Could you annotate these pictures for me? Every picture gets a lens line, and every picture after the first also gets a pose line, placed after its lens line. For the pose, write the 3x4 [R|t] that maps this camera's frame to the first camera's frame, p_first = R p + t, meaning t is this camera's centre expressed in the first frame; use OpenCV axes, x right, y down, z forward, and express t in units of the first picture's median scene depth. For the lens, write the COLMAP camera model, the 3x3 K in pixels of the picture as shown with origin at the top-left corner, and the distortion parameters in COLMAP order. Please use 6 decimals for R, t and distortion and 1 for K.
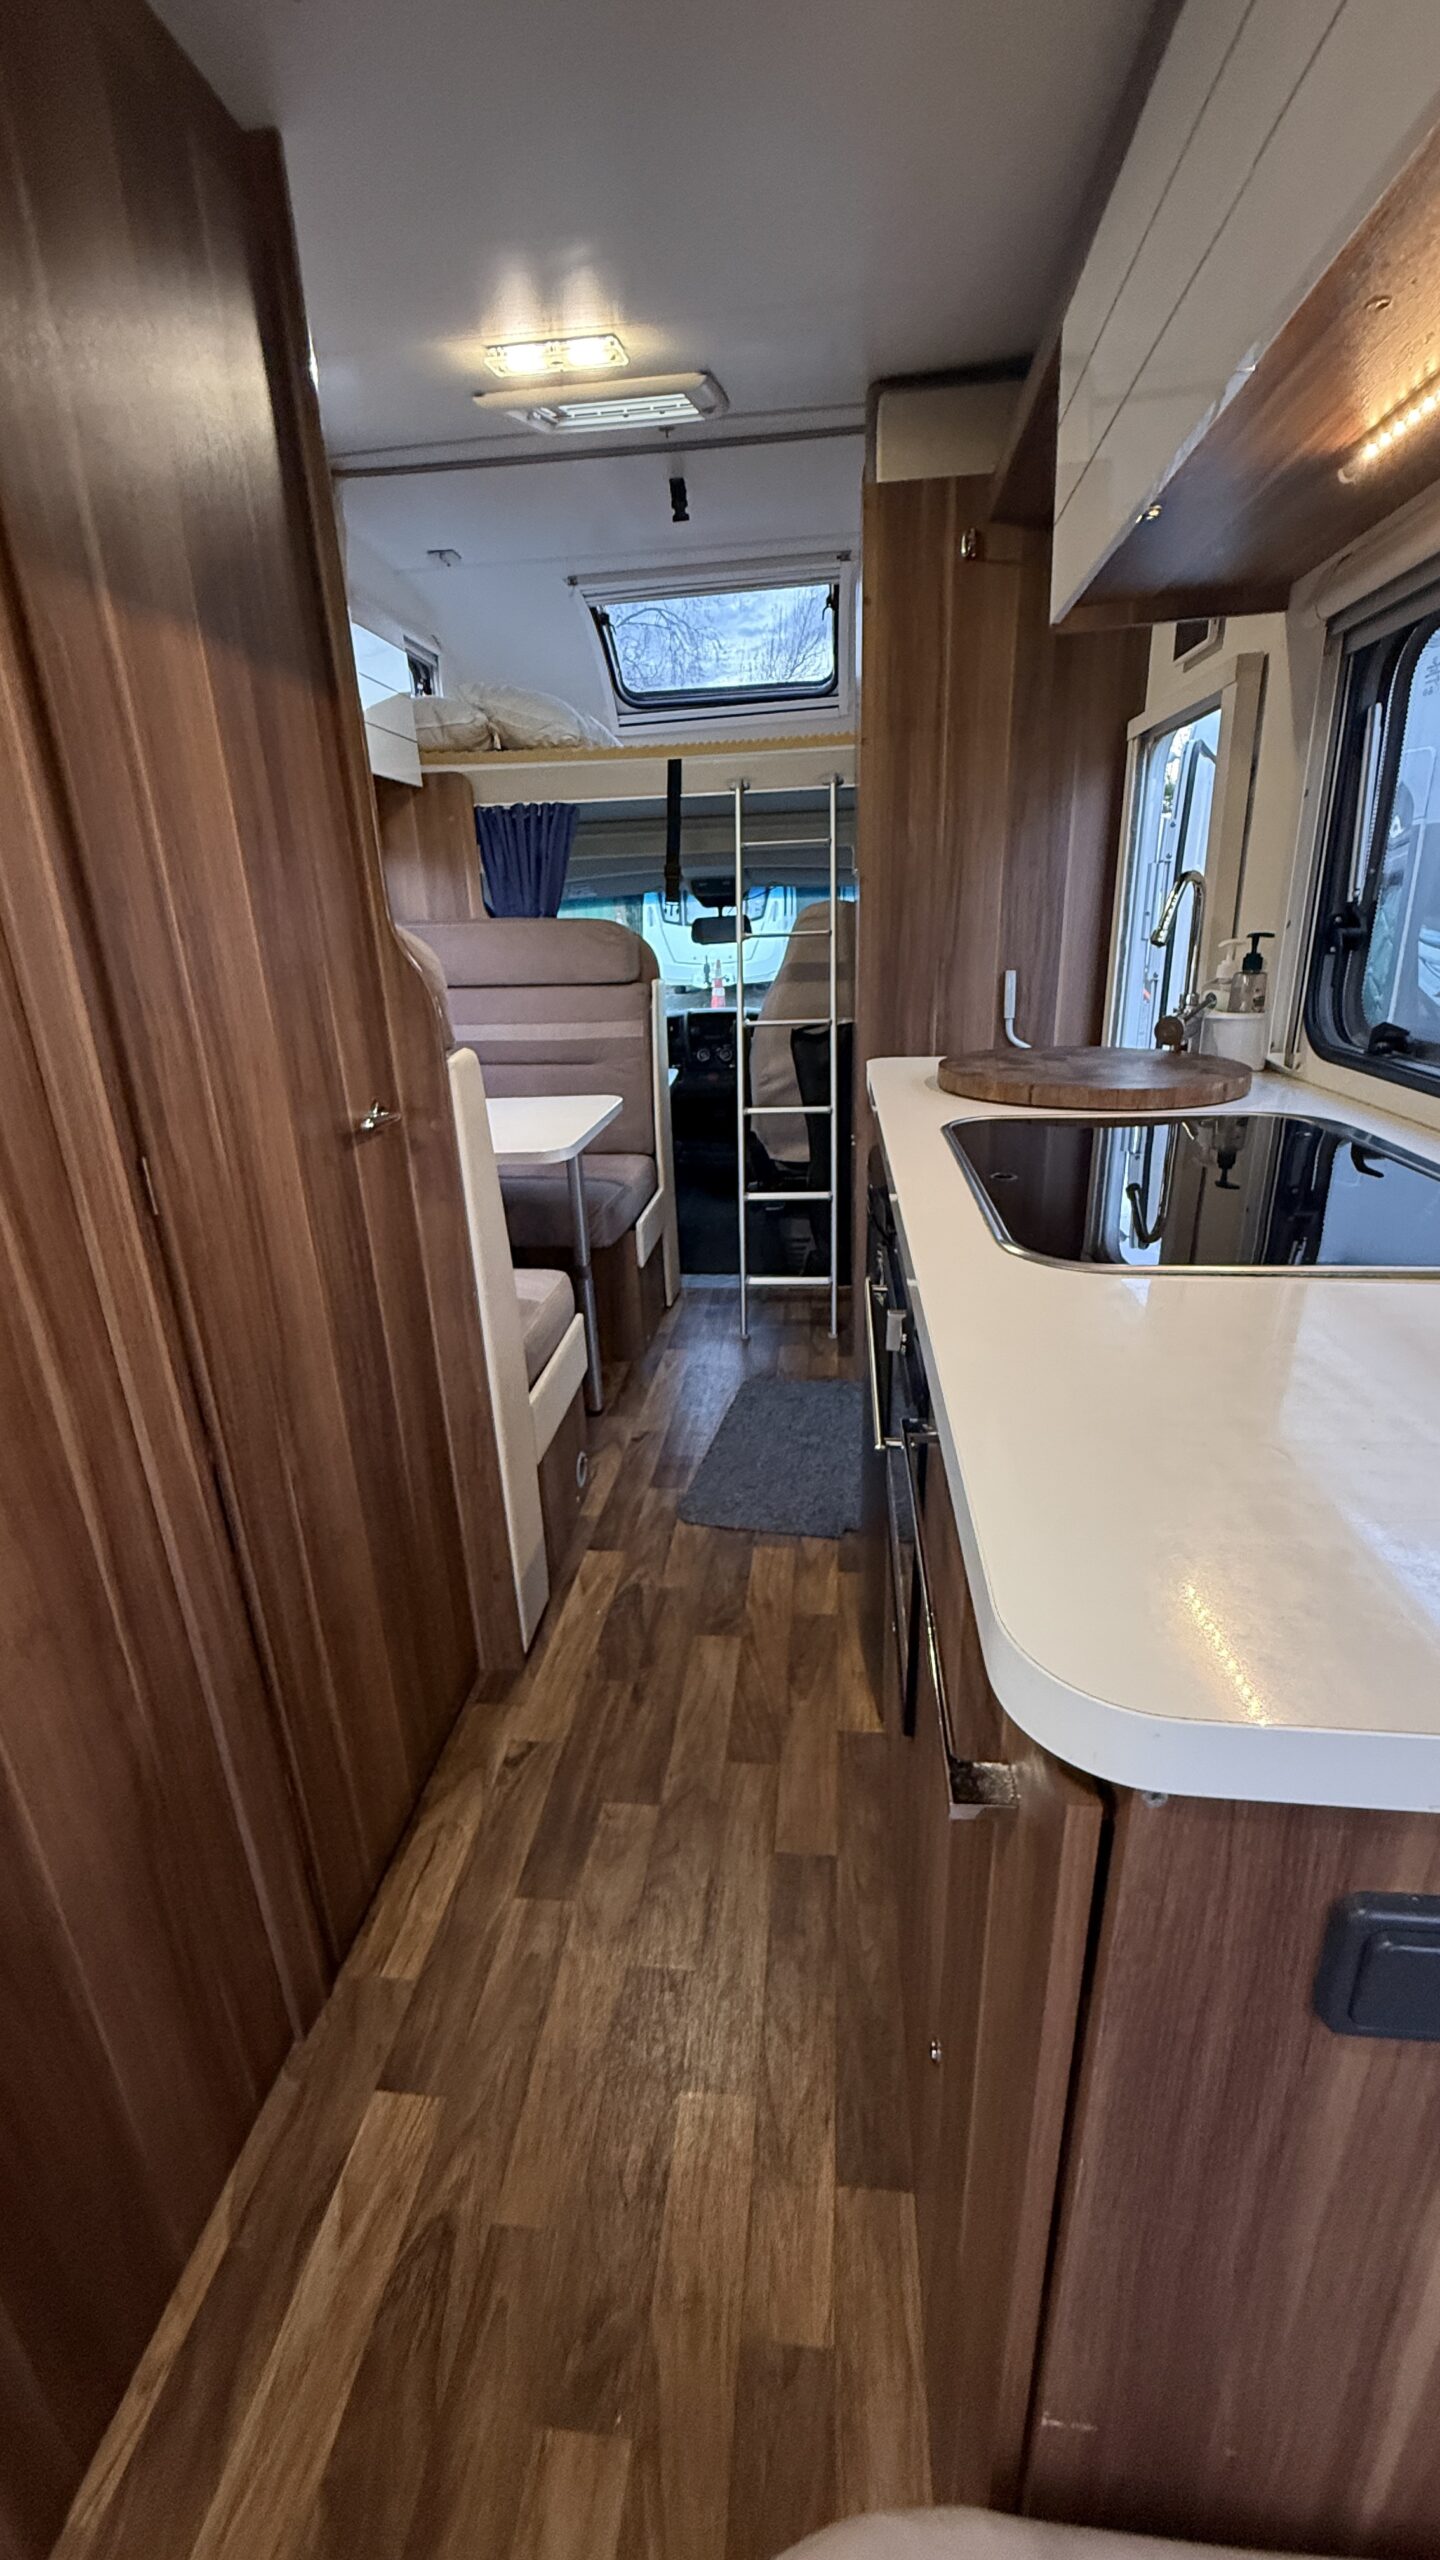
lens RADIAL K [[1015.7, 0, 727.7], [0, 1015.7, 1271.3], [0, 0, 1]] dist [-0.002044, 0.001035]
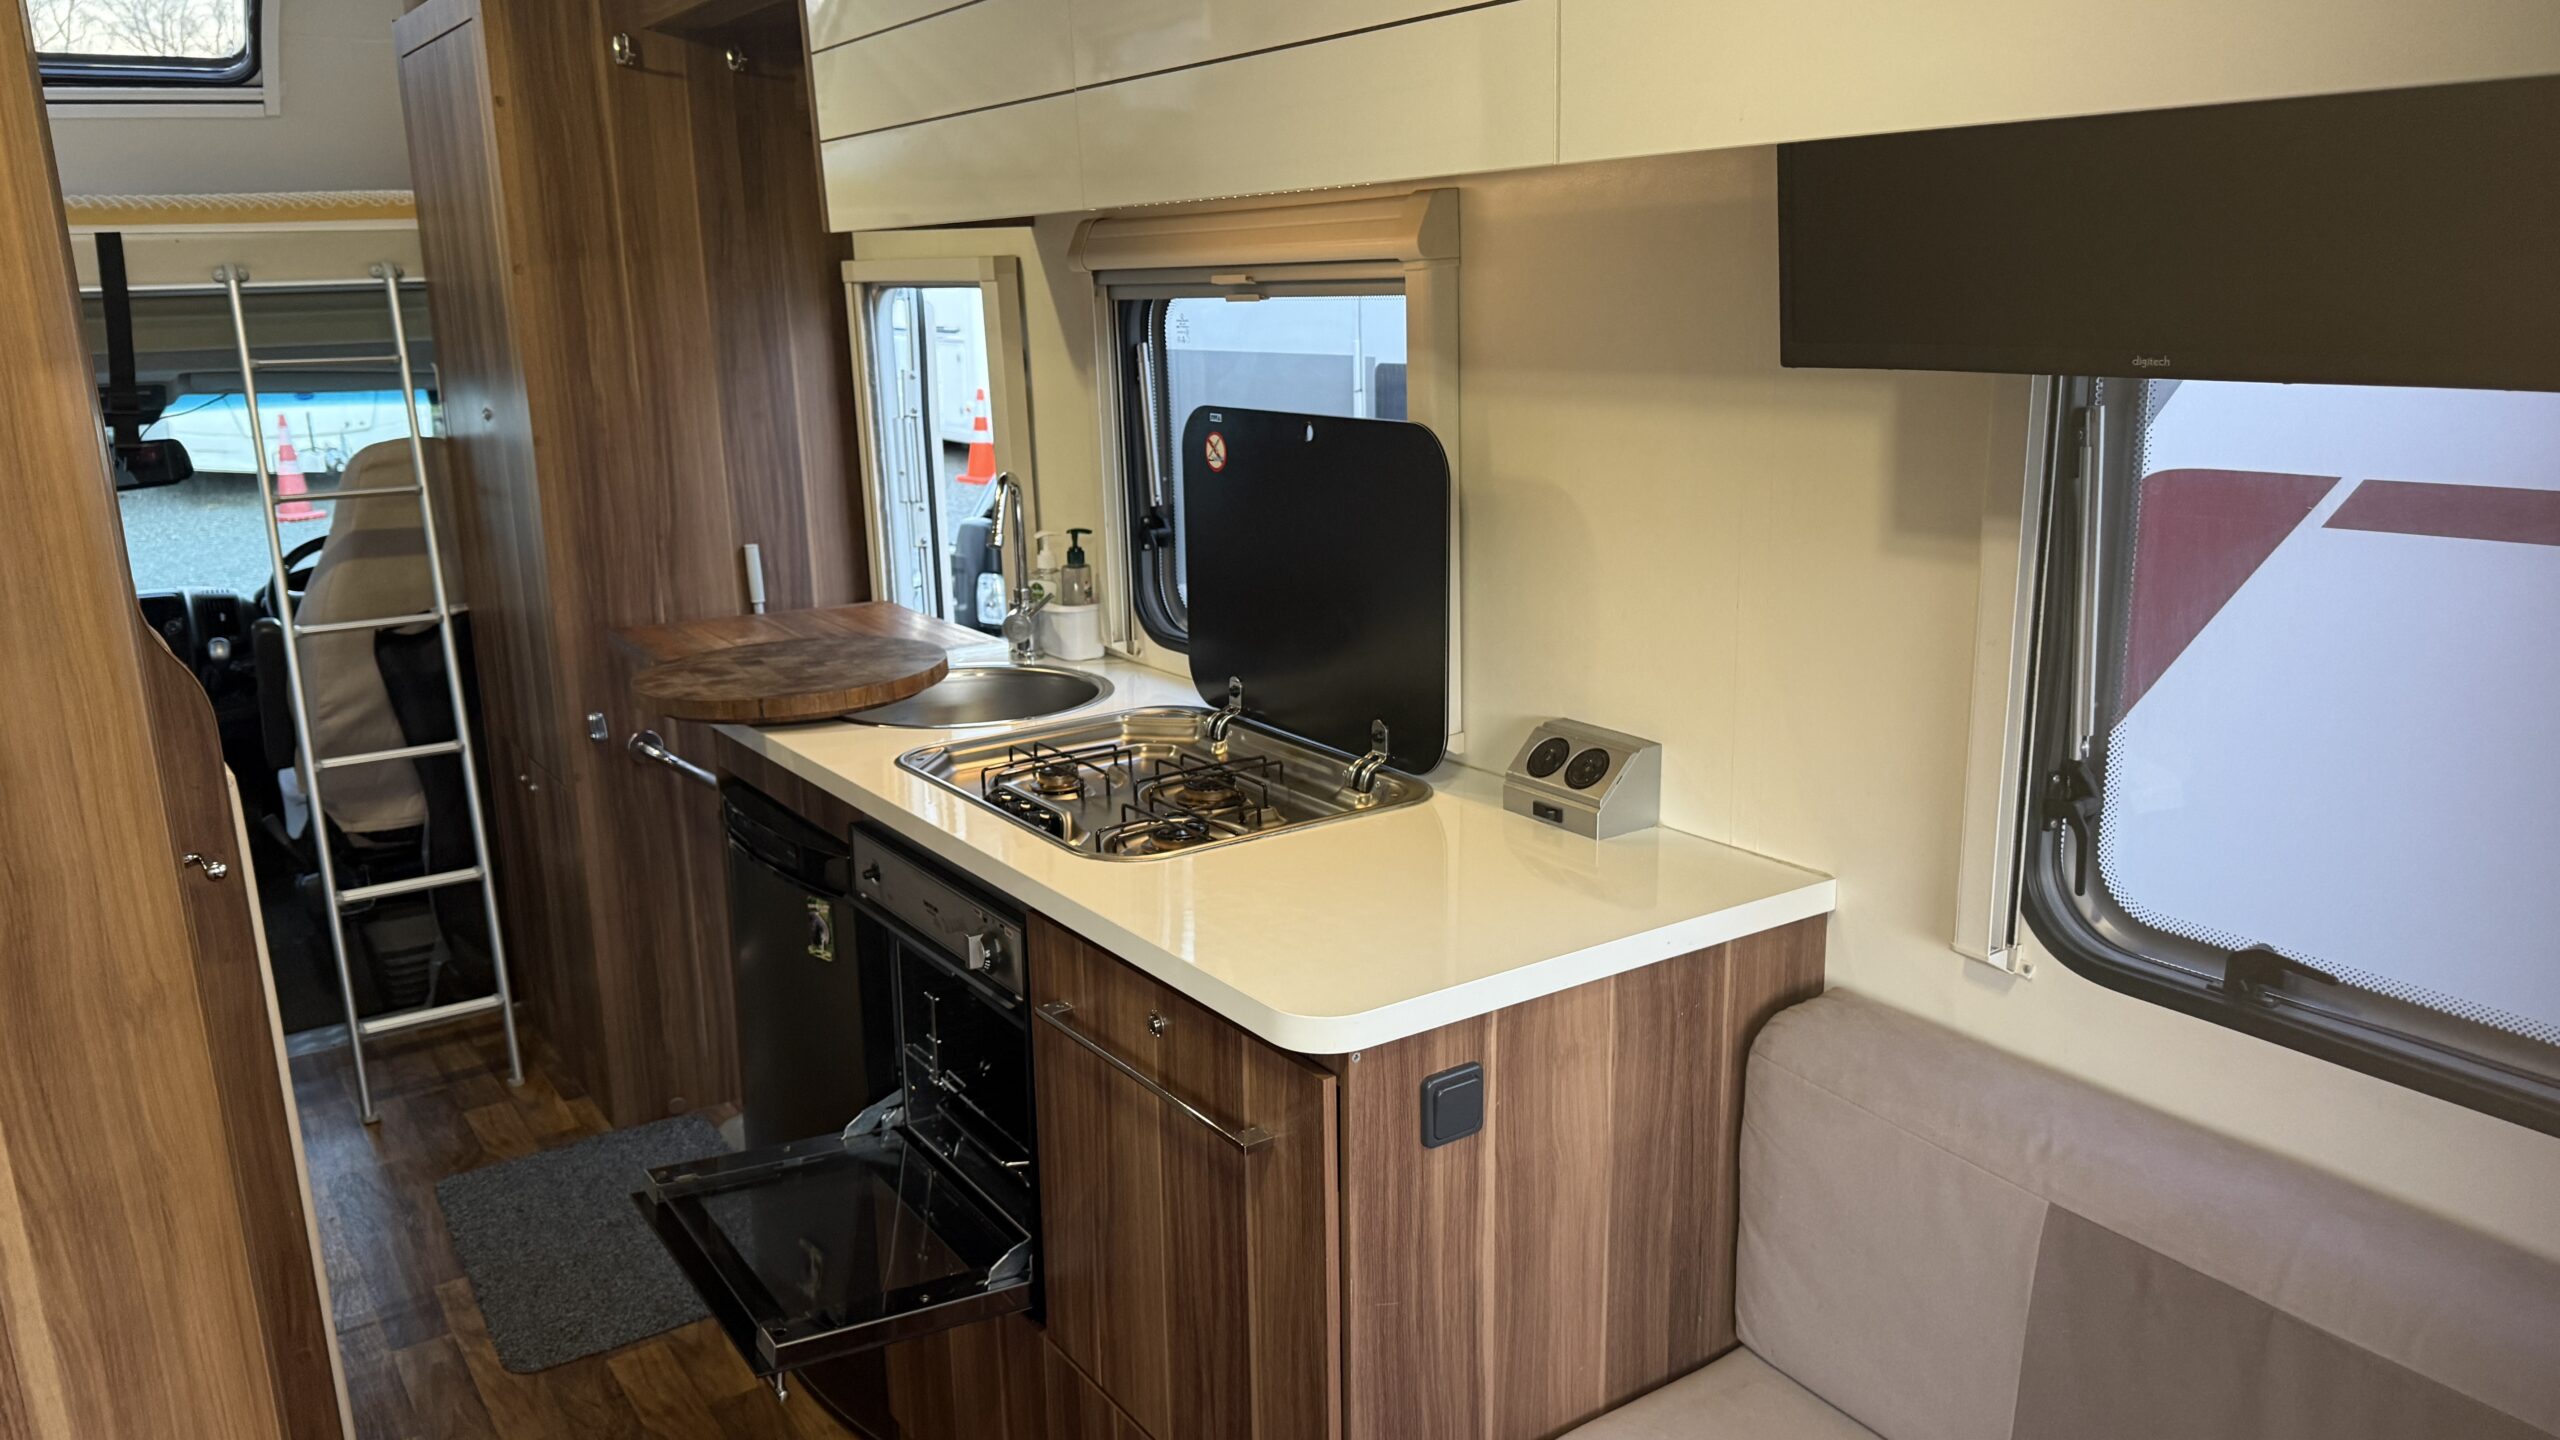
lens RADIAL K [[1781.4, 0, 1264.9], [0, 1781.4, 719.8], [0, 0, 1]] dist [0.105736, -0.169317]
pose [[0.762850, -0.138066, 0.631663, -0.344213], [0.212586, 0.976179, -0.043368, -0.015522], [-0.610629, 0.167366, 0.774029, -0.336071]]
